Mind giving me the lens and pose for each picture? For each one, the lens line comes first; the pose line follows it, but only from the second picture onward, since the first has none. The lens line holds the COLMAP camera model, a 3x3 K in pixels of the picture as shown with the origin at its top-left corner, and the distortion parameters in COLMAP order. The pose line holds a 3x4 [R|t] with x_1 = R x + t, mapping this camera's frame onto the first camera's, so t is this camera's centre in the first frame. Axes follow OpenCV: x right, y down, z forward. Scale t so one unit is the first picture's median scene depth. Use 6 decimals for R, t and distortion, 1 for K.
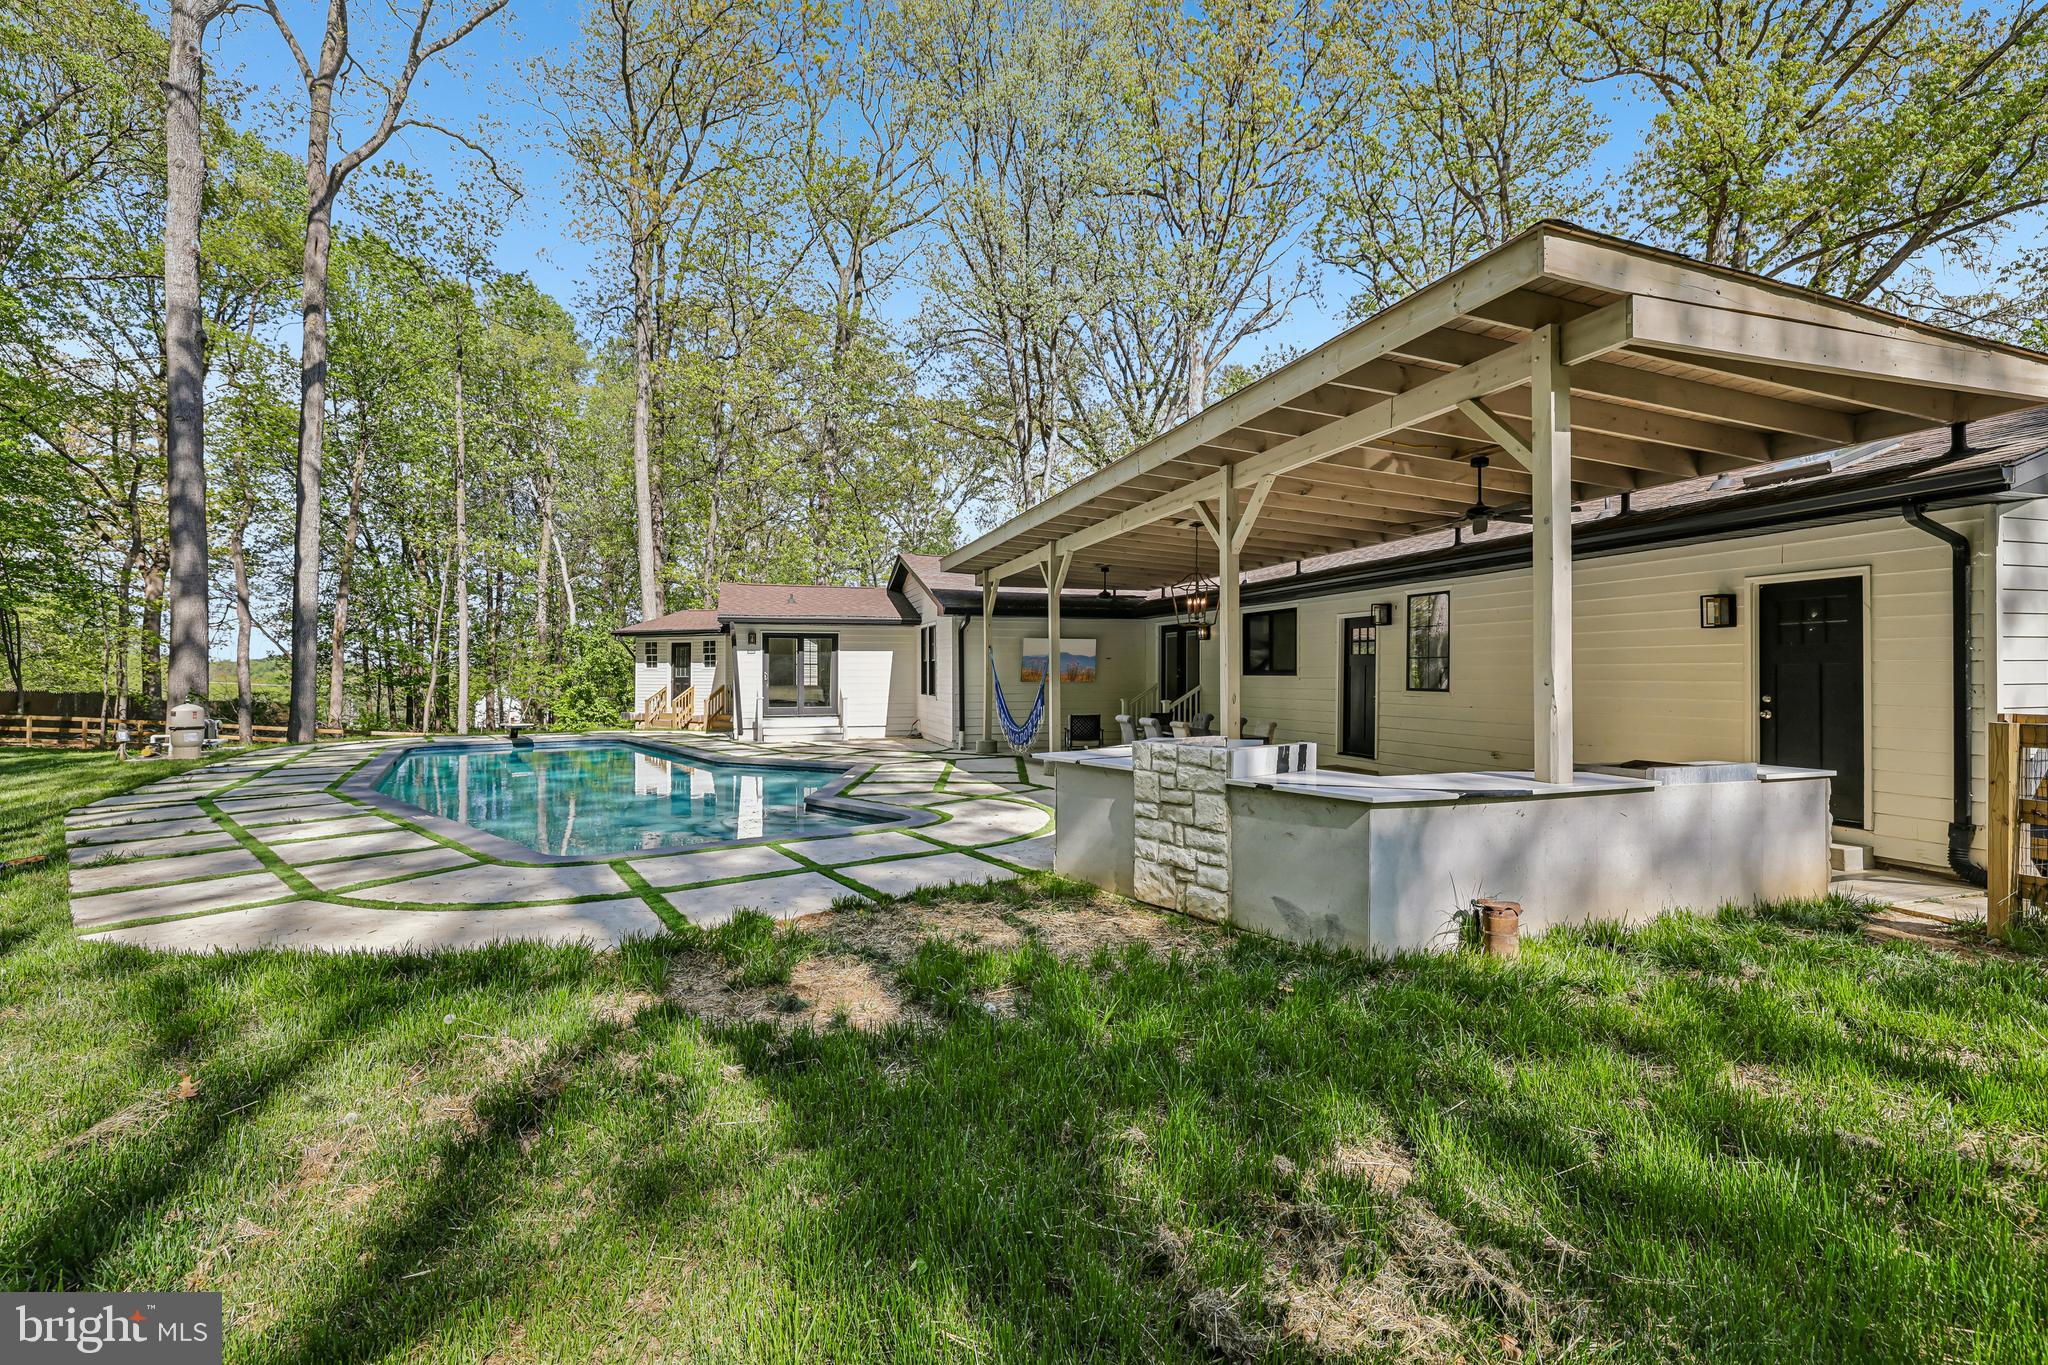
lens RADIAL K [[867.3, 0, 1013.8], [0, 867.3, 670.5], [0, 0, 1]] dist [0.002479, -0.000375]
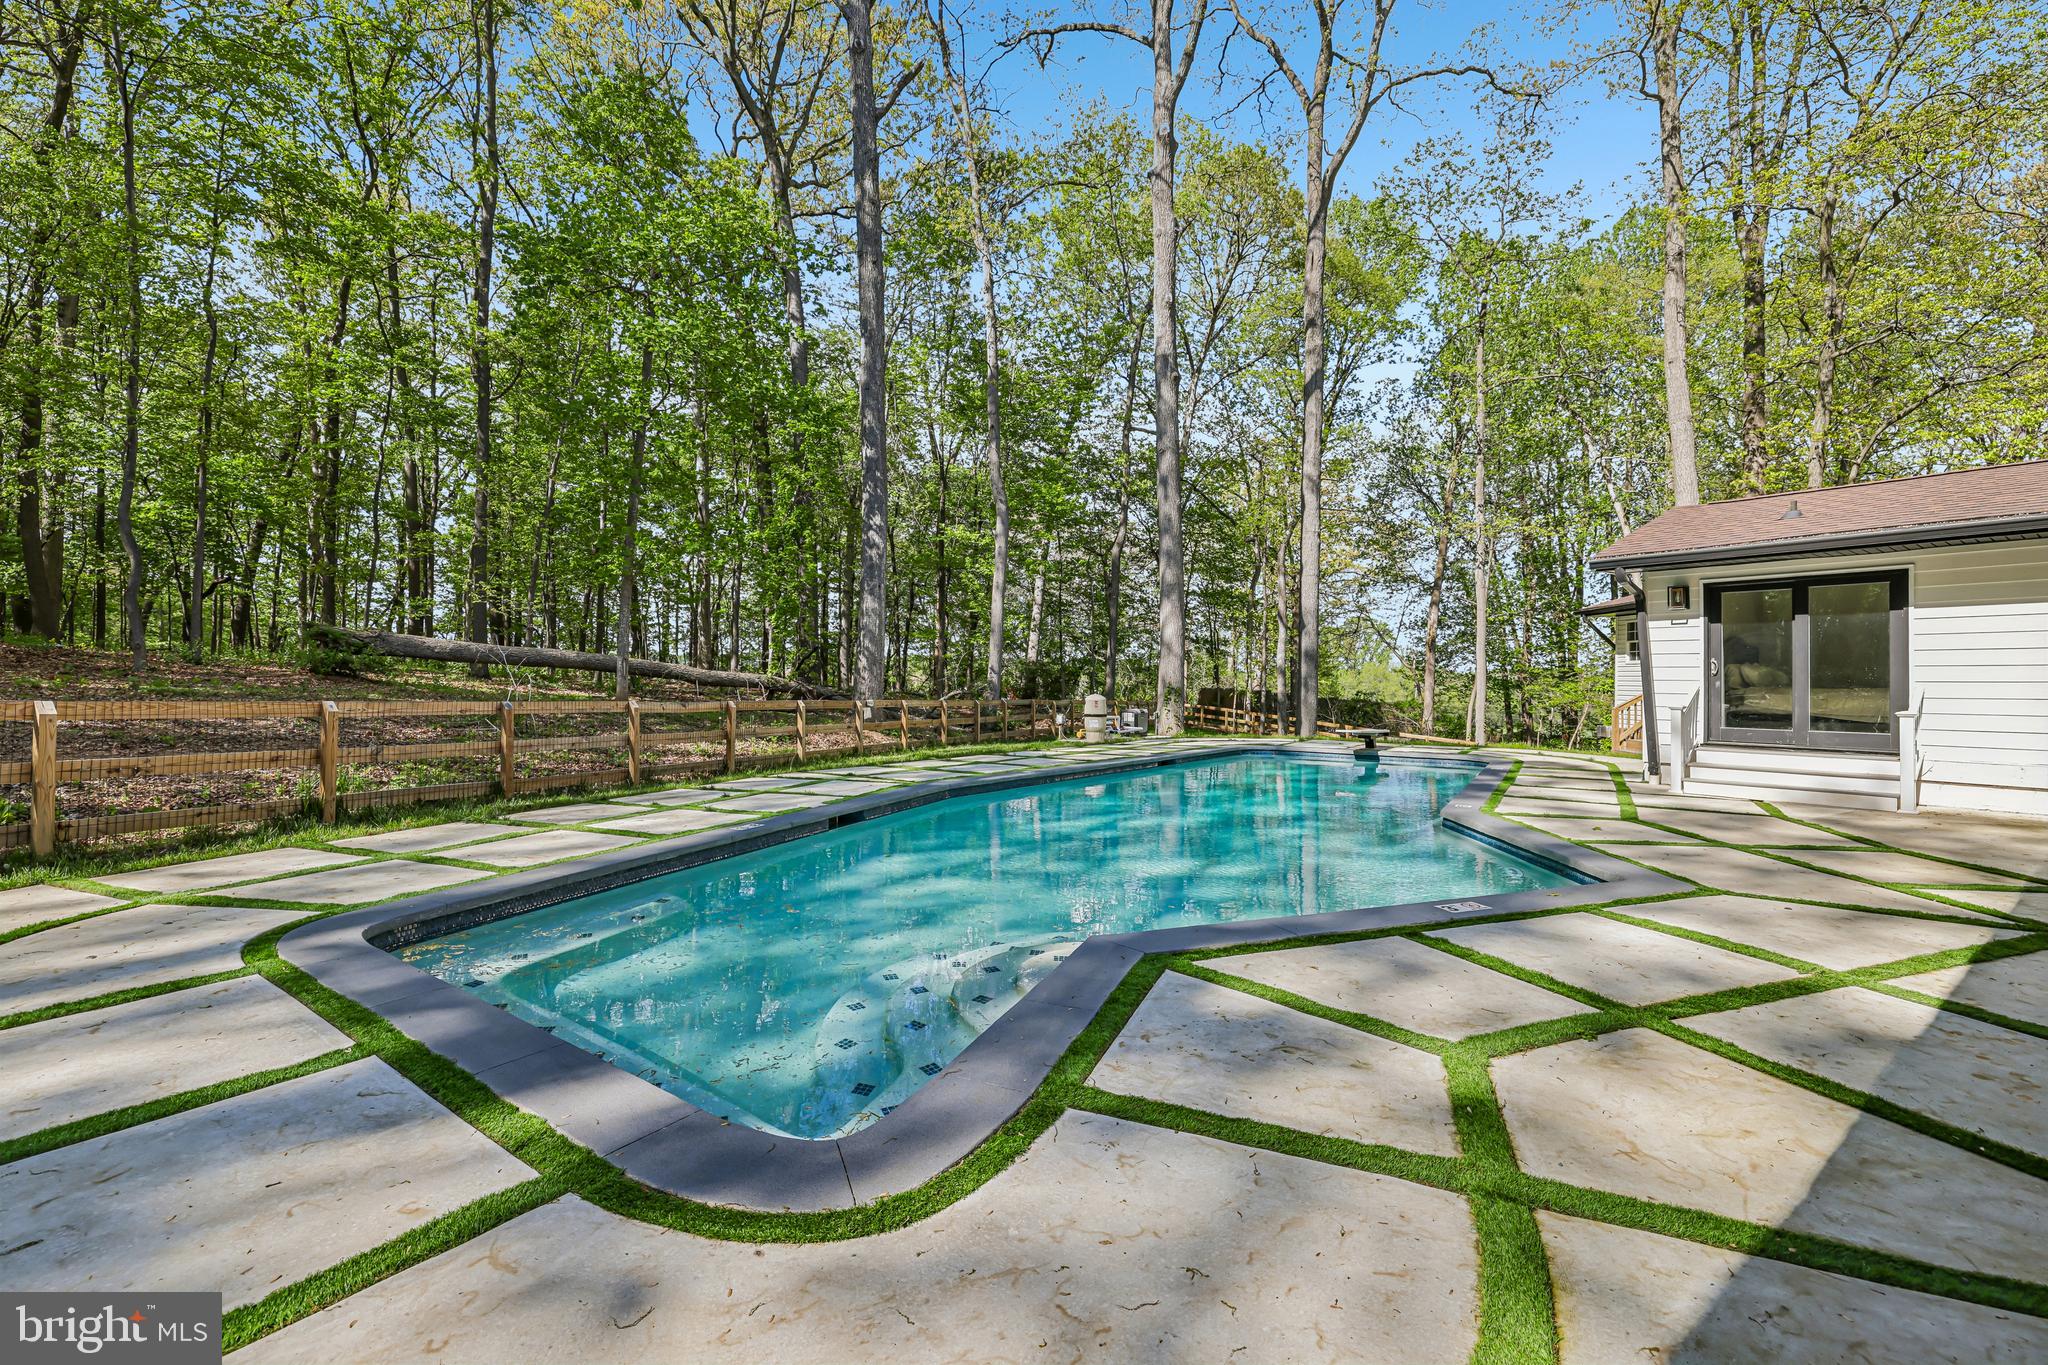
lens RADIAL K [[866.8, 0, 1018.1], [0, 866.8, 657.4], [0, 0, 1]] dist [0.002430, 0.000430]
pose [[0.327697, -0.020666, -0.944557, 0.089672], [-0.002855, 0.999735, -0.022863, 0.018621], [0.944779, 0.010189, 0.327551, 0.570884]]
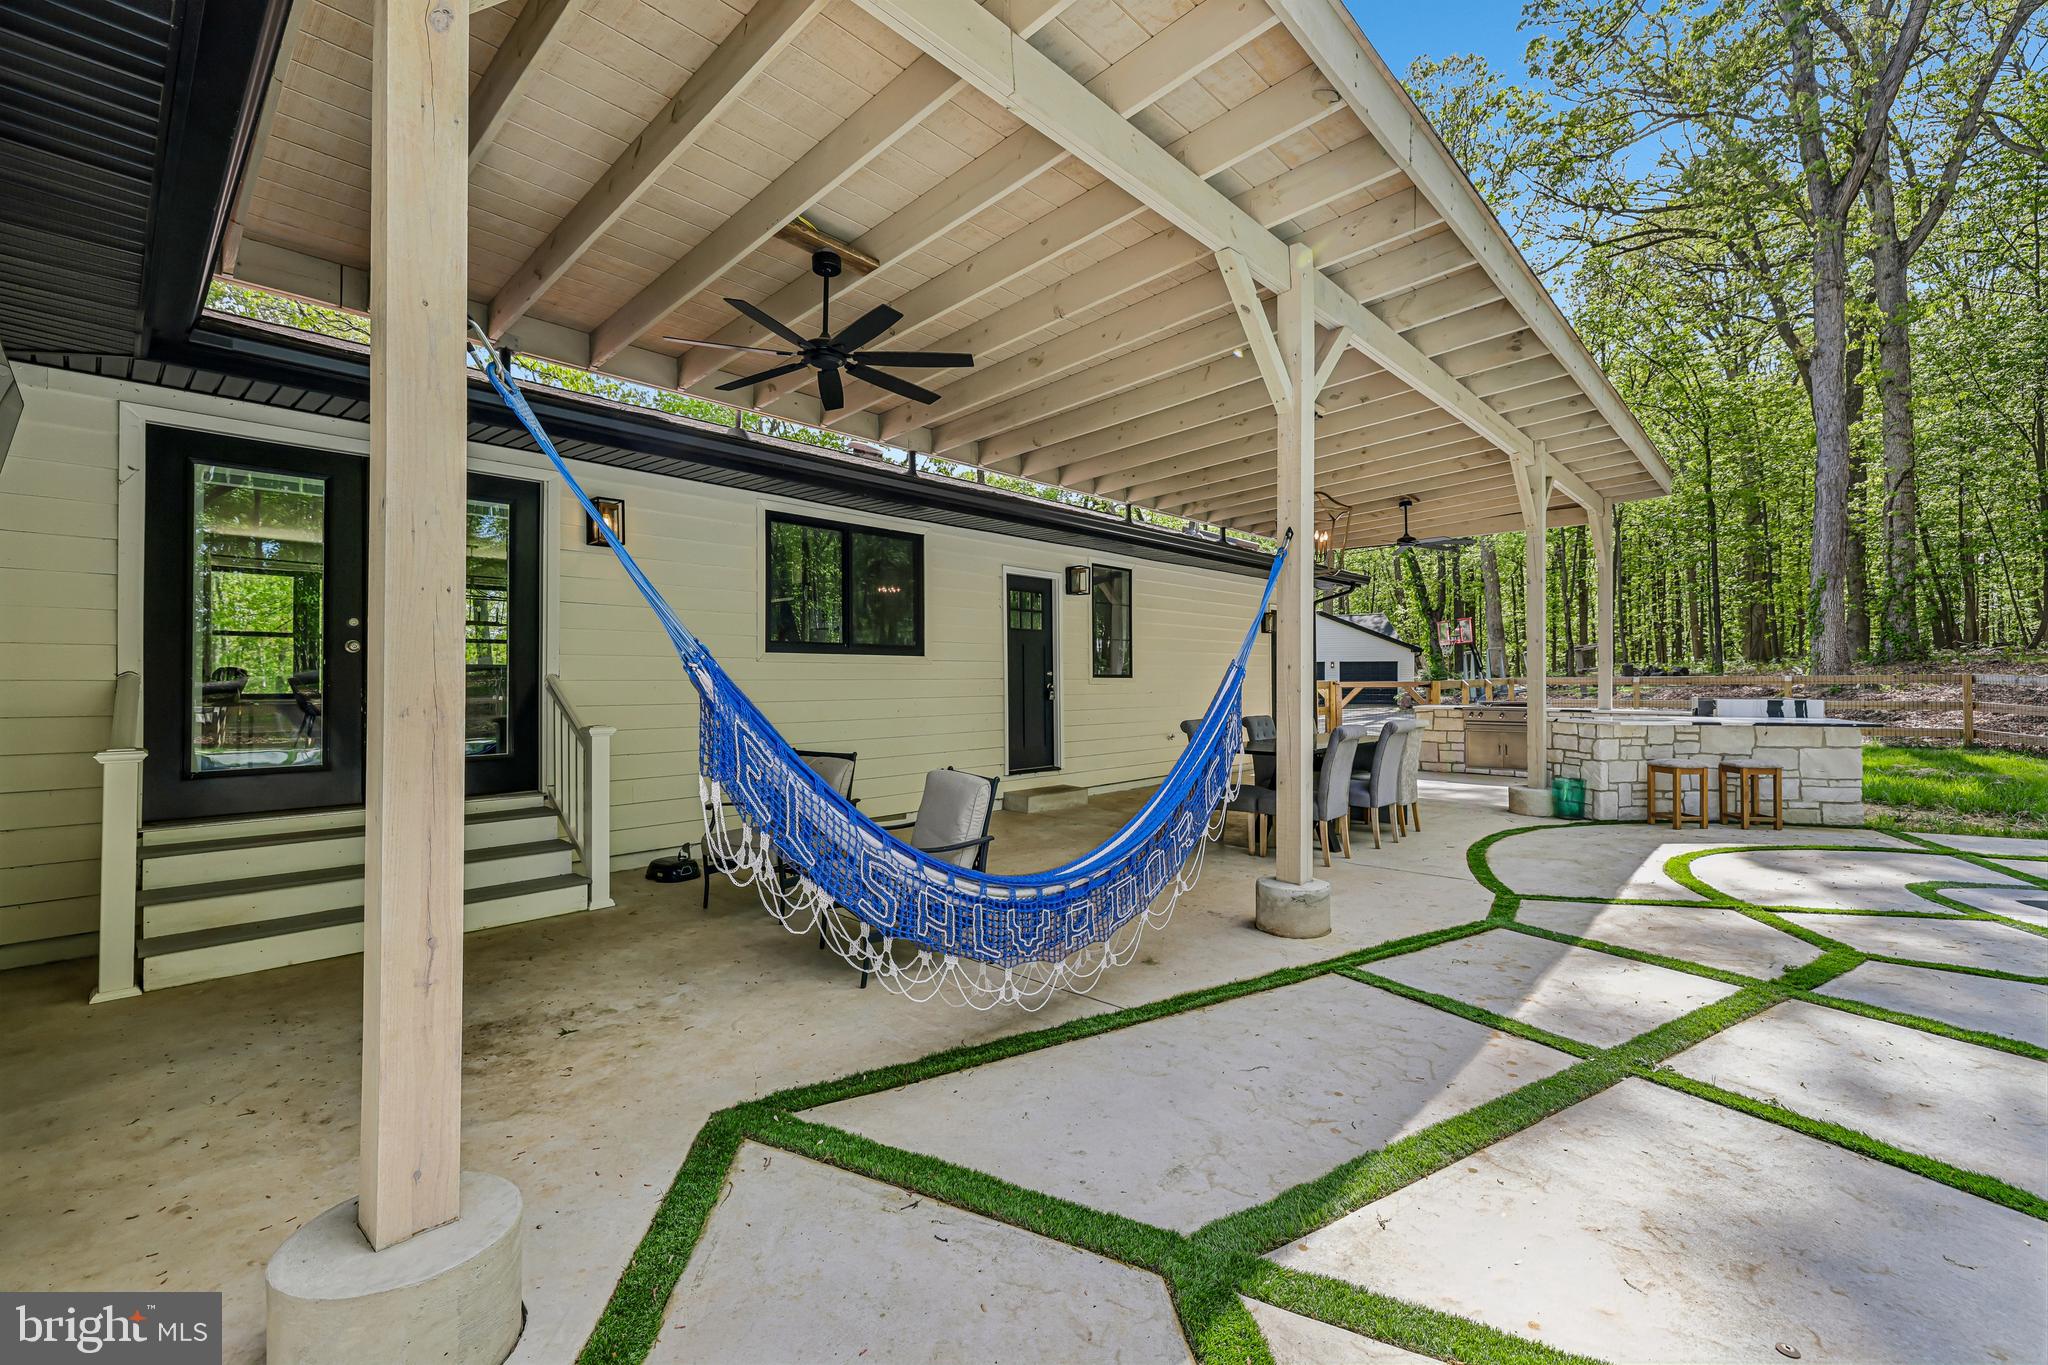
lens RADIAL K [[864.7, 0, 1020.4], [0, 864.7, 672.0], [0, 0, 1]] dist [0.002145, 0.000327]
pose [[-0.492623, 0.008303, 0.870203, -0.172611], [-0.001805, 0.999943, -0.010563, 0.019645], [-0.870241, -0.006774, -0.492580, 1.091952]]
